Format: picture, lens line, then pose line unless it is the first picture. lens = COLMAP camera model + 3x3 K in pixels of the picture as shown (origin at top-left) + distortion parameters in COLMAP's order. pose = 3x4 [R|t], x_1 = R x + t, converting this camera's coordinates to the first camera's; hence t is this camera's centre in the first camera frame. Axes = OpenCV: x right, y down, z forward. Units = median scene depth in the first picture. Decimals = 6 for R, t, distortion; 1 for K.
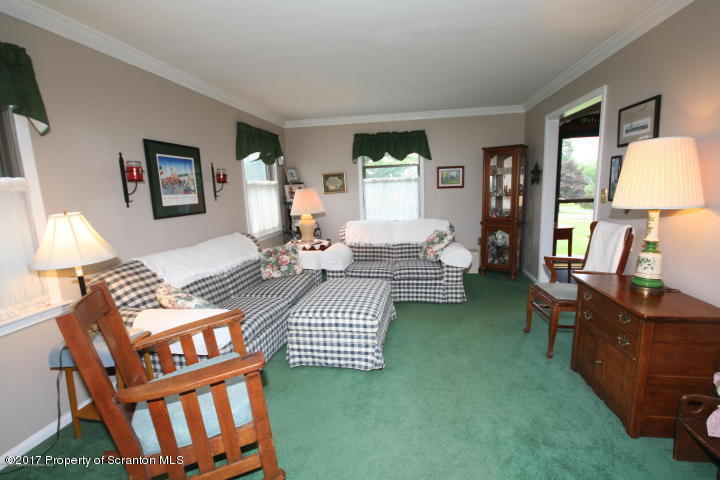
lens RADIAL K [[337.0, 0, 367.3], [0, 337.0, 243.5], [0, 0, 1]] dist [-0.014048, -0.000285]
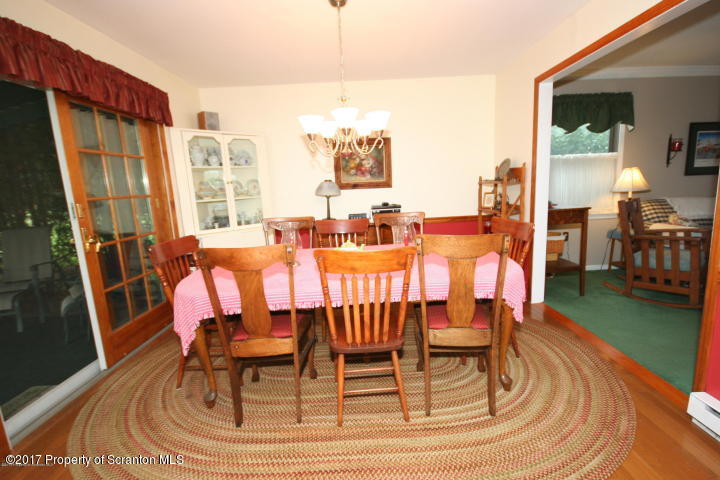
lens RADIAL K [[337.0, 0, 367.3], [0, 337.0, 243.5], [0, 0, 1]] dist [-0.014048, -0.000285]
pose [[0.168957, 0.202012, -0.964699, 0.808244], [-0.125843, 0.975181, 0.182167, 0.170351], [0.977557, 0.090622, 0.190185, -0.846638]]
